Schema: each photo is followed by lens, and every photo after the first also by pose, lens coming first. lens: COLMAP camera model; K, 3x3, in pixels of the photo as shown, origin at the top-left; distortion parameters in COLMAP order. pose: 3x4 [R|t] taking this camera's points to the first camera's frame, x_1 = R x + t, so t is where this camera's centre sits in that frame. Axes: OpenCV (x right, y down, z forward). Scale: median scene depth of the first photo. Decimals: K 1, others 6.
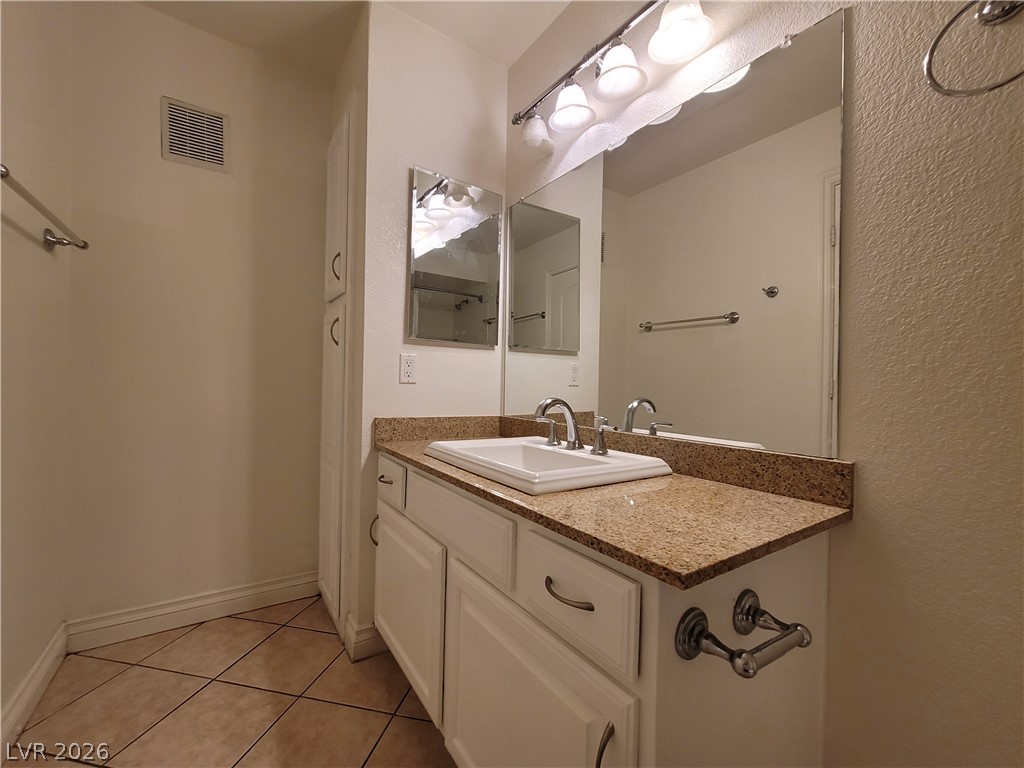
lens RADIAL K [[419.5, 0, 511.9], [0, 419.5, 383.0], [0, 0, 1]] dist [-0.007092, 0.000521]
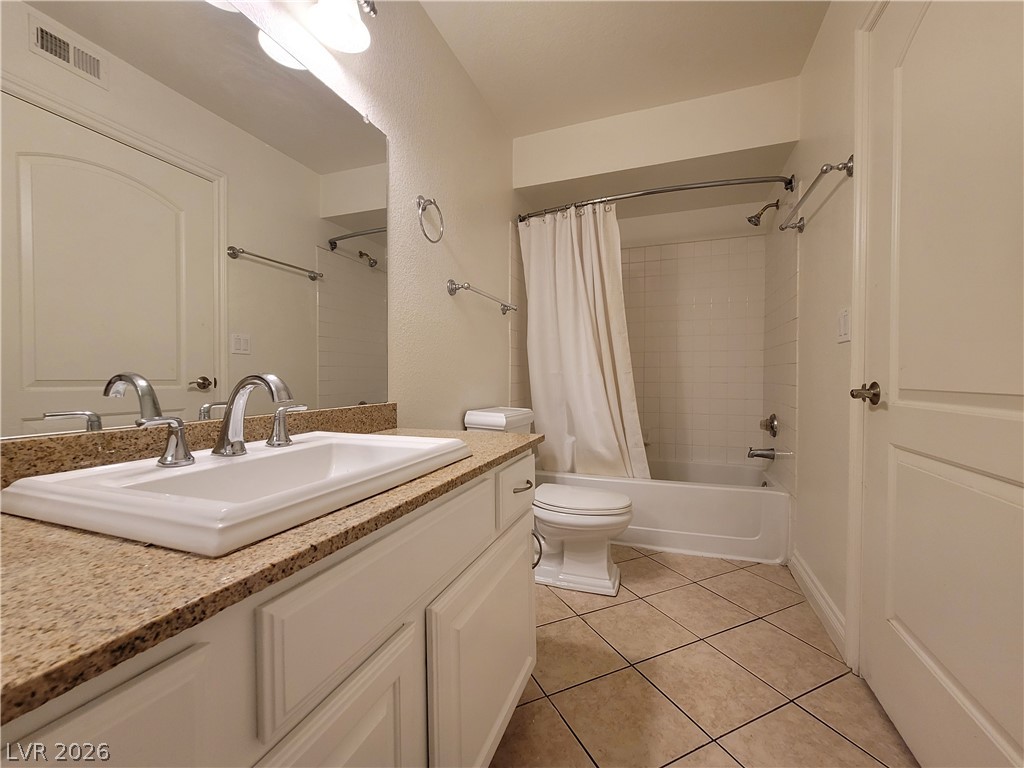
lens RADIAL K [[419.5, 0, 511.9], [0, 419.5, 383.0], [0, 0, 1]] dist [-0.007092, 0.000521]
pose [[-0.585544, -0.032891, 0.809973, -0.702148], [-0.011258, 0.999410, 0.032445, 0.032247], [-0.810562, 0.009880, -0.585569, 1.218788]]
